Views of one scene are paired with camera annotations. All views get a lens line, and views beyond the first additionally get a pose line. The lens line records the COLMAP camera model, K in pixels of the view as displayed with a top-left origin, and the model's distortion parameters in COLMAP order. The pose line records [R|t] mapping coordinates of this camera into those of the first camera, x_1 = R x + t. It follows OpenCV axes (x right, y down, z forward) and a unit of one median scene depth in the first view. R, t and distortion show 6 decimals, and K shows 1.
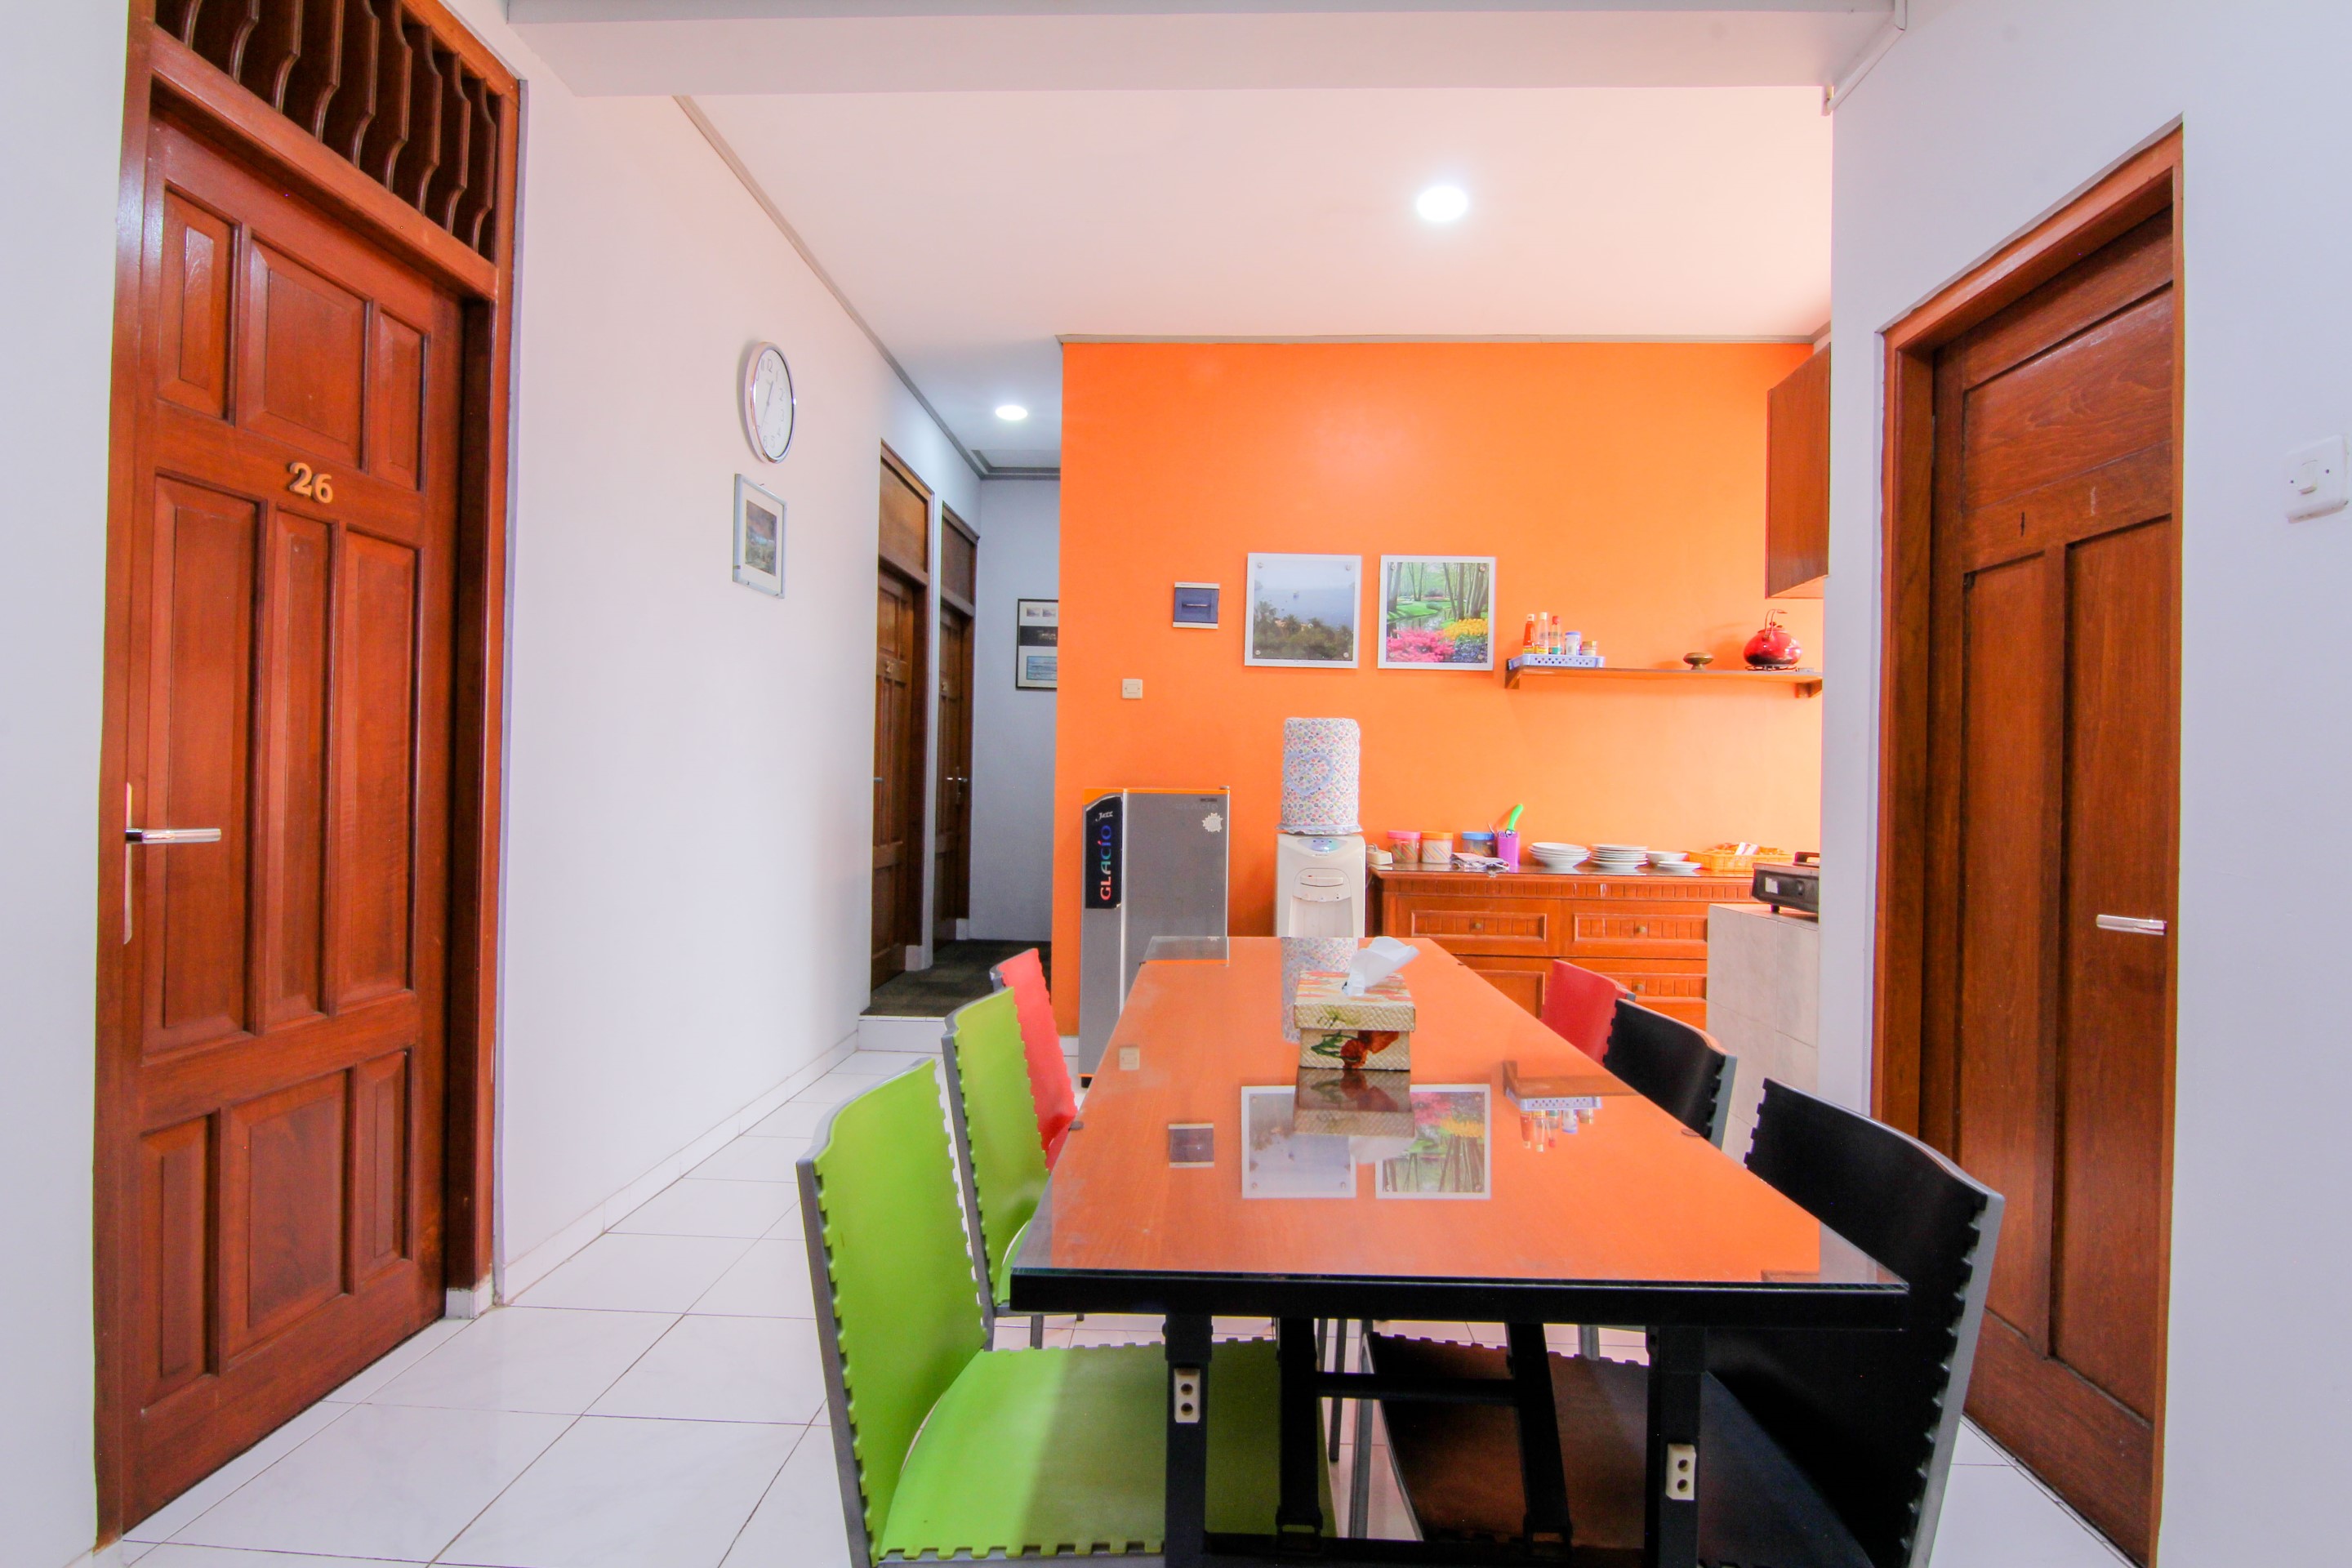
lens RADIAL K [[1194.2, 0, 1184.1], [0, 1194.2, 779.5], [0, 0, 1]] dist [-0.004934, -0.012722]
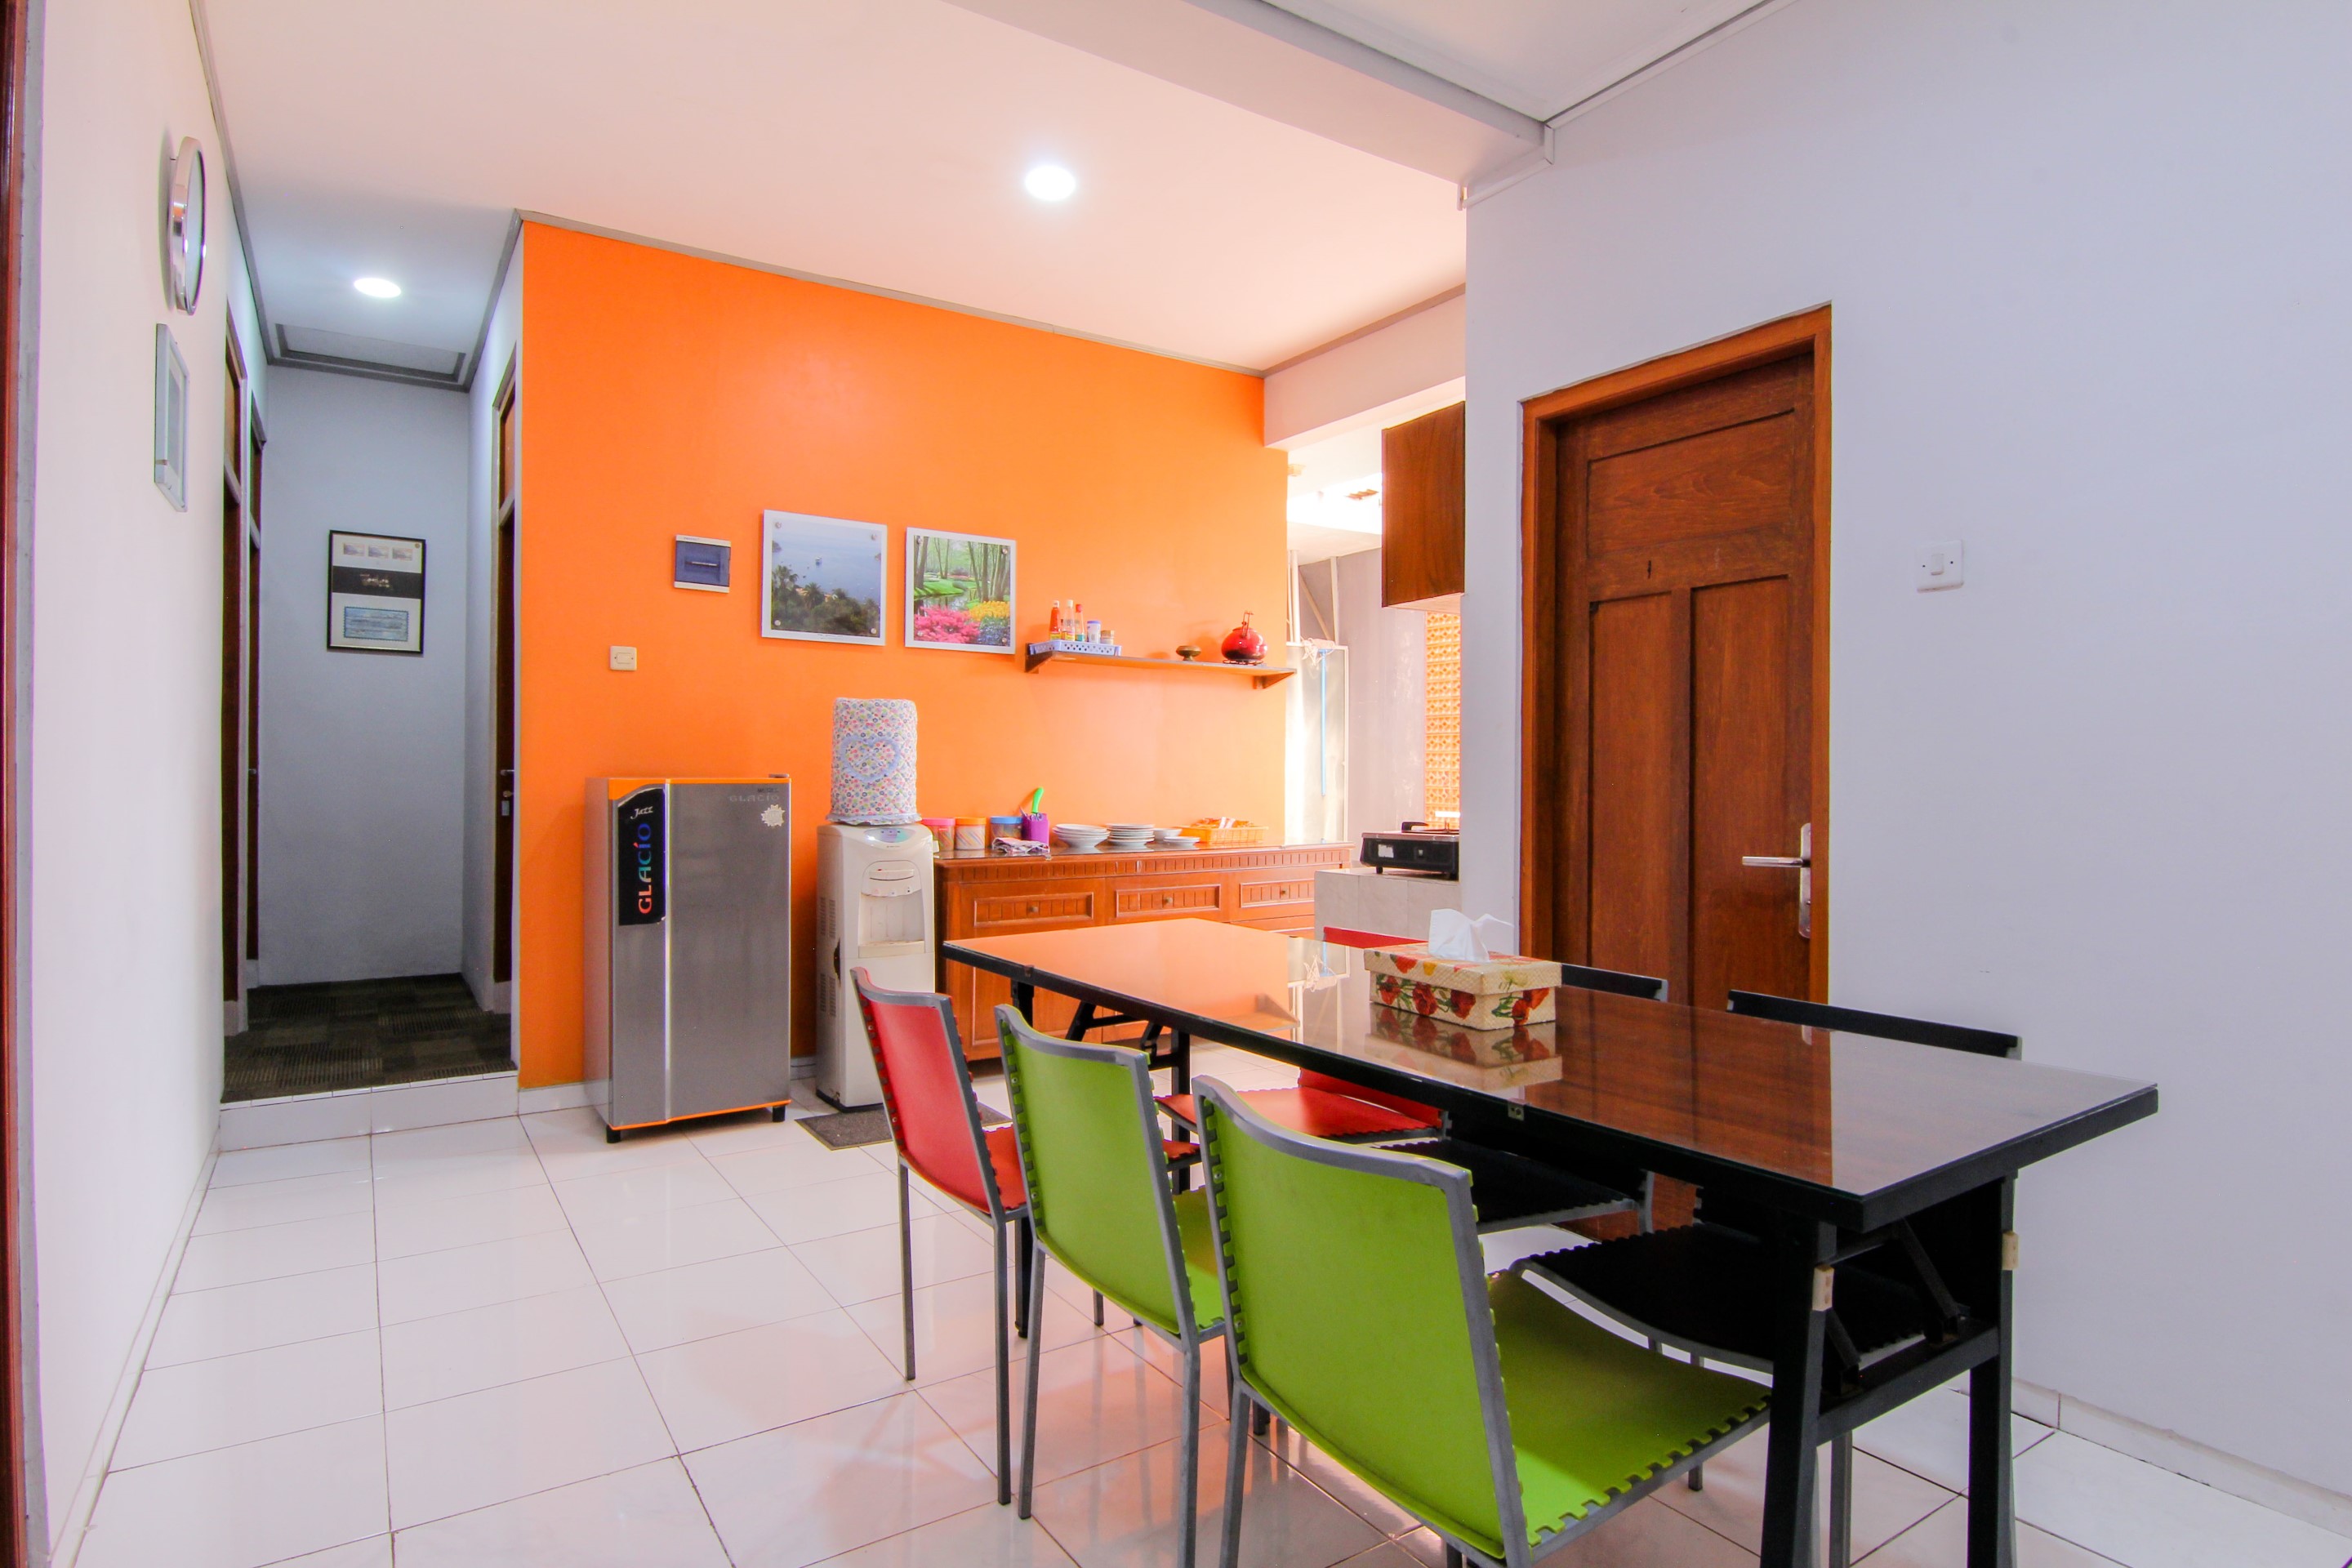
lens RADIAL K [[1242.7, 0, 1176.0], [0, 1242.7, 784.0], [0, 0, 1]] dist [-0.004095, -0.017551]
pose [[0.809807, -0.020009, 0.586355, -0.253571], [0.009532, 0.999735, 0.020952, -0.003374], [-0.586619, -0.011378, 0.809783, 0.080655]]
